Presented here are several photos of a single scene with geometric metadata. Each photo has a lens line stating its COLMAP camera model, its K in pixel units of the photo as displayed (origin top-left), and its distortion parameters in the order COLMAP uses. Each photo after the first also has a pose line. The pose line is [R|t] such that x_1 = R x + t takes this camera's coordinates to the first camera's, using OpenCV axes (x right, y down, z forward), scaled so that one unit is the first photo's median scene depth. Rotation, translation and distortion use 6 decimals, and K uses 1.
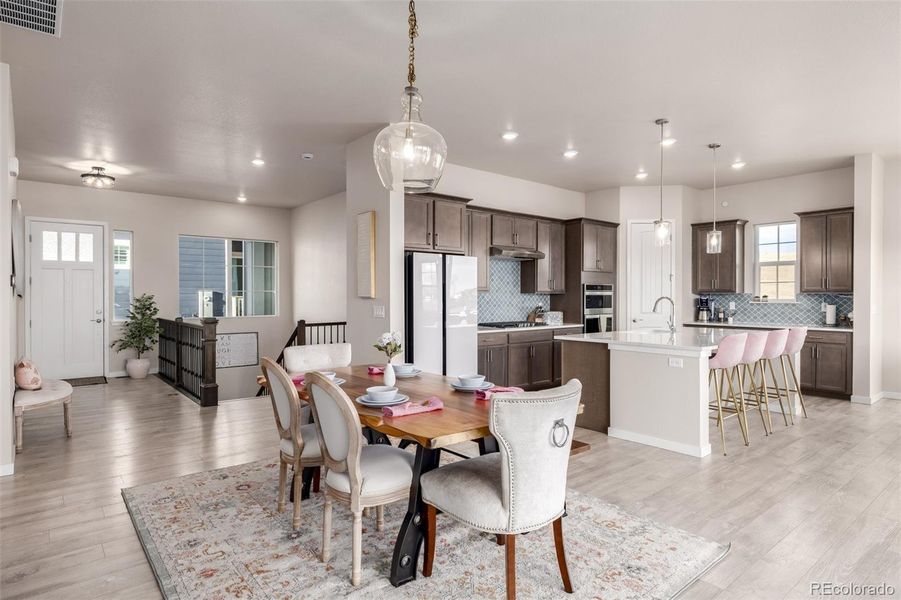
lens RADIAL K [[497.6, 0, 450.5], [0, 497.6, 300.0], [0, 0, 1]] dist [-0.005703, -0.001424]
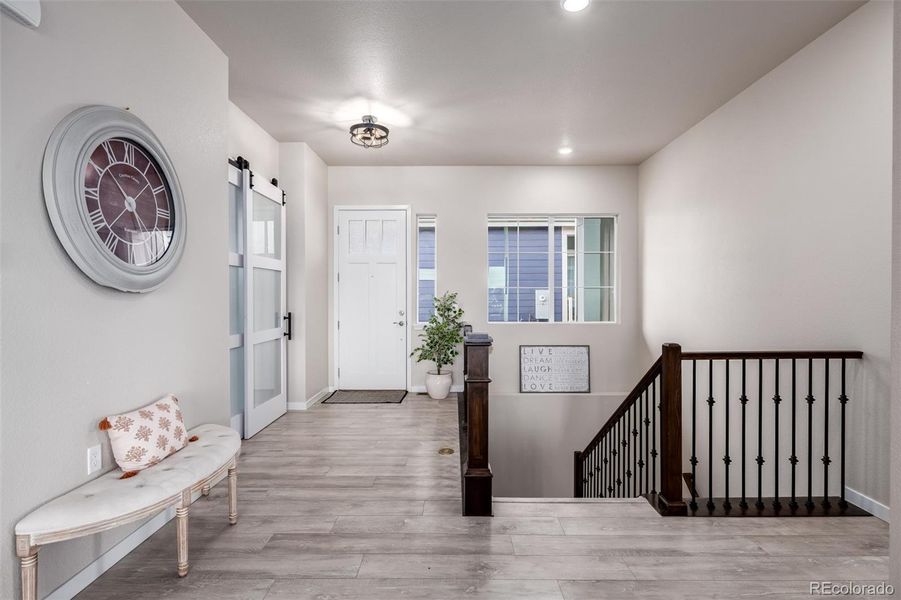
lens RADIAL K [[455.1, 0, 450.5], [0, 455.1, 300.0], [0, 0, 1]] dist [-0.000002, -0.000119]
pose [[0.771077, 0.003877, -0.636731, -0.178372], [-0.004030, 0.999991, 0.001208, 0.001342], [0.636730, 0.001635, 0.771085, 0.519266]]
